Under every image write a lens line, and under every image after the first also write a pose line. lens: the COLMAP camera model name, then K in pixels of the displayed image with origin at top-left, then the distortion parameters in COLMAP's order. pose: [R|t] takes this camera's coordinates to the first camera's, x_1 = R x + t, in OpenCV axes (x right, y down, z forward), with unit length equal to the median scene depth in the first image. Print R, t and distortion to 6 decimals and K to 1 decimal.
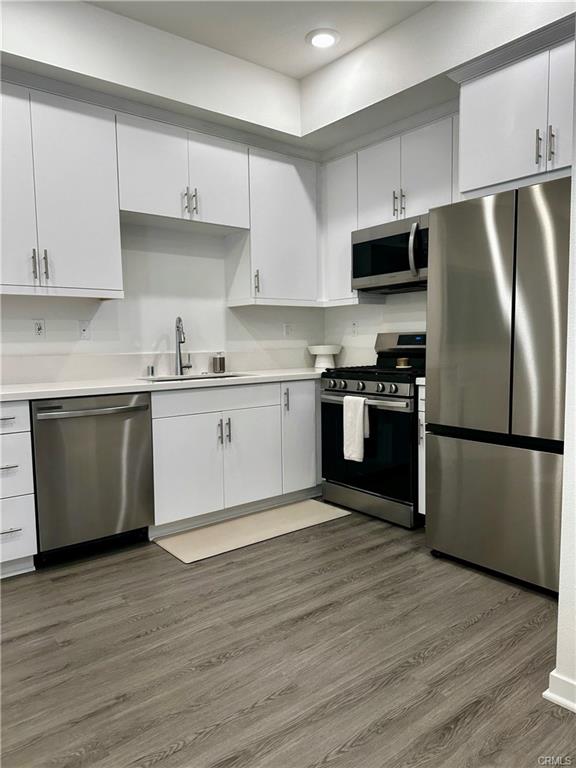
lens RADIAL K [[541.5, 0, 288.0], [0, 541.5, 384.0], [0, 0, 1]] dist [0.008890, -0.000983]
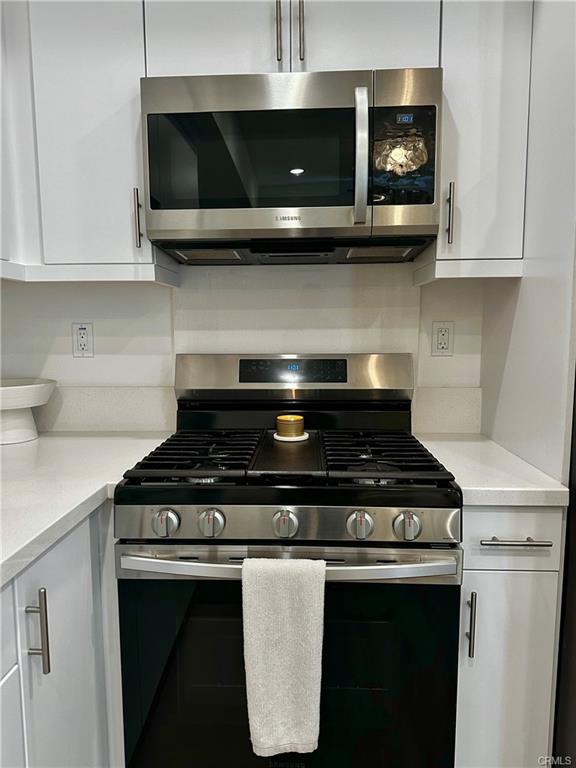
lens RADIAL K [[541.5, 0, 288.0], [0, 541.5, 384.0], [0, 0, 1]] dist [0.008890, -0.000983]
pose [[0.654326, -0.062926, 0.753590, -0.118161], [0.055112, 0.997850, 0.035470, -0.096439], [-0.754202, 0.018323, 0.656387, 0.786340]]
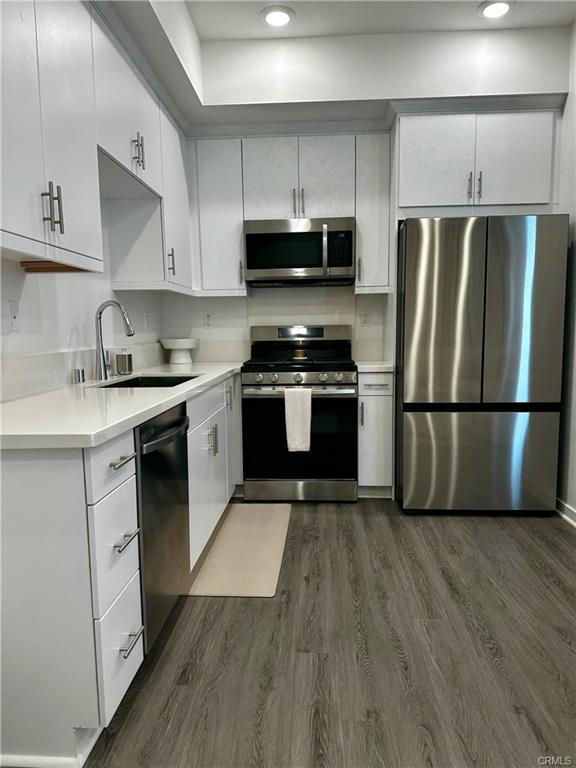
lens RADIAL K [[539.9, 0, 288.0], [0, 539.9, 384.0], [0, 0, 1]] dist [0.041584, -0.036815]
pose [[0.667204, -0.070885, 0.741494, -0.643559], [0.064508, 0.997220, 0.037288, -0.023655], [-0.742076, 0.022954, 0.669922, 0.340264]]
